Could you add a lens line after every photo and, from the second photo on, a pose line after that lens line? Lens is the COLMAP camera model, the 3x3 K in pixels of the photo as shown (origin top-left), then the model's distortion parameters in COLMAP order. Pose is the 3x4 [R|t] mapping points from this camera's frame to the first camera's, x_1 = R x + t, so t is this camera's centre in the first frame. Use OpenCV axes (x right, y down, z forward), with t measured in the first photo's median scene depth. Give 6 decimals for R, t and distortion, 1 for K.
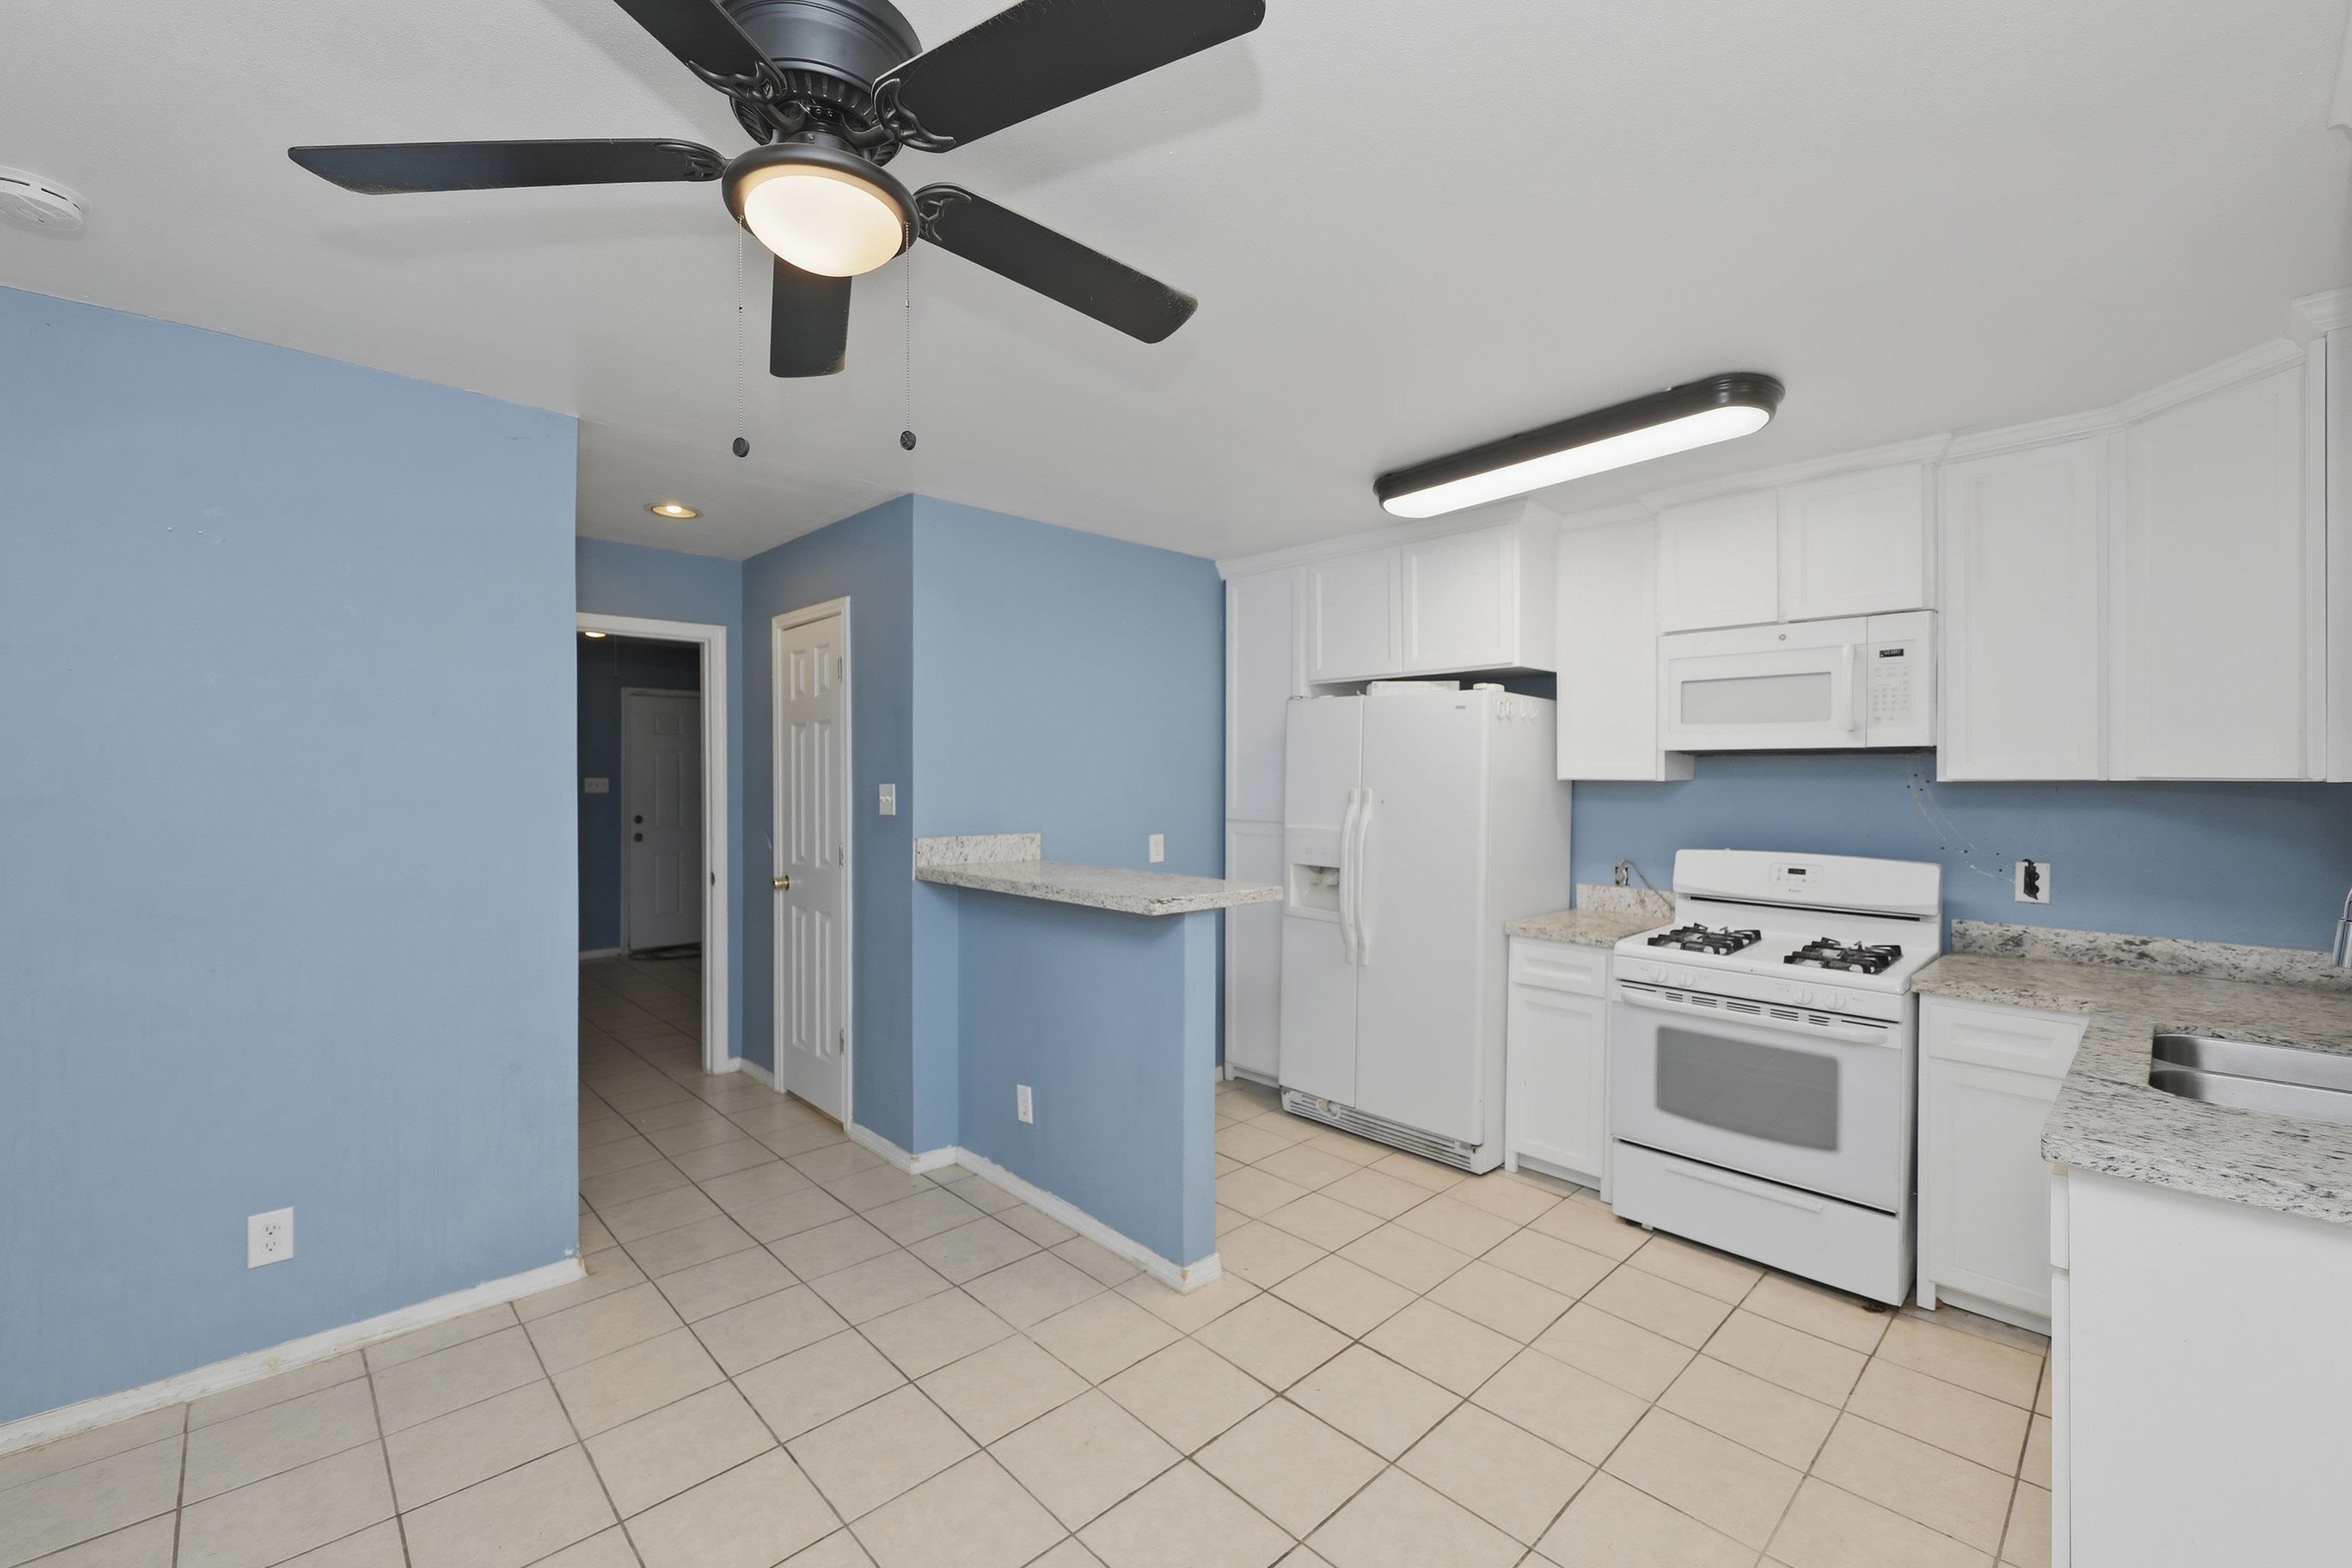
lens RADIAL K [[973.4, 0, 1176.0], [0, 973.4, 784.0], [0, 0, 1]] dist [0.003495, 0.000088]
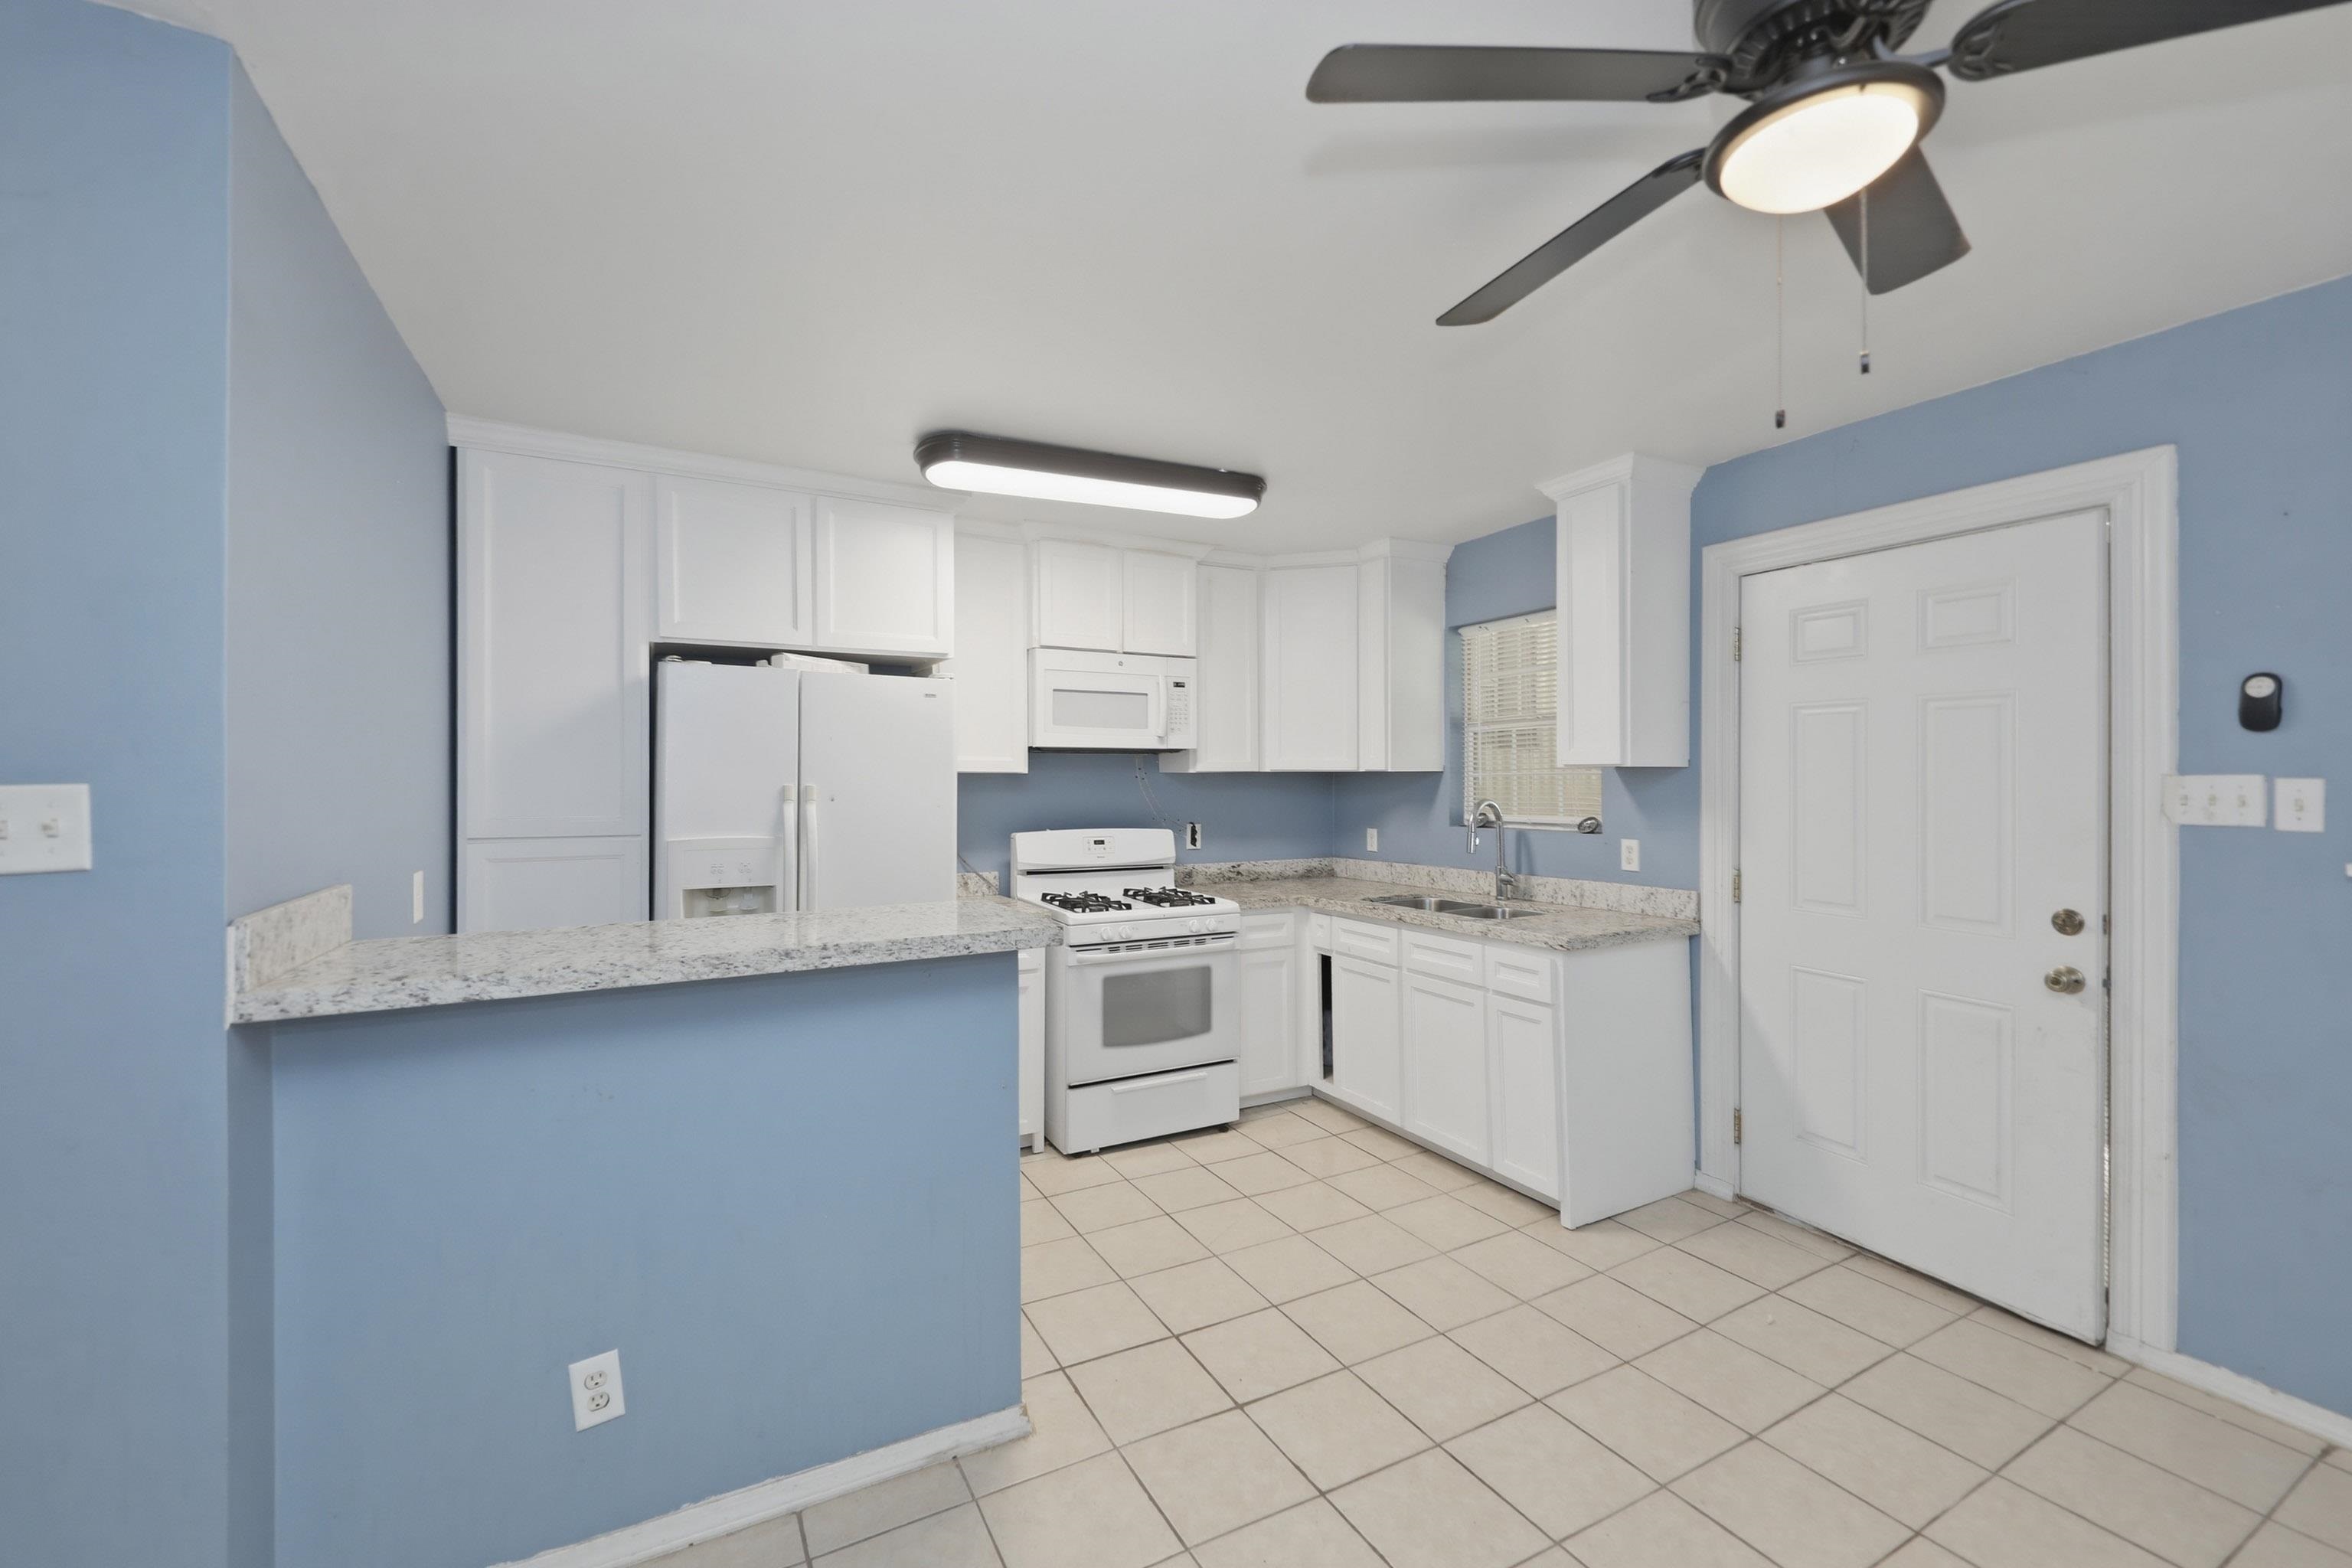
lens RADIAL K [[963.7, 0, 1181.5], [0, 963.7, 765.5], [0, 0, 1]] dist [0.001001, -0.000040]
pose [[0.248800, 0.007799, 0.968524, -0.644869], [0.010042, 0.999893, -0.010631, 0.001897], [-0.968503, 0.012371, 0.248695, 0.624630]]
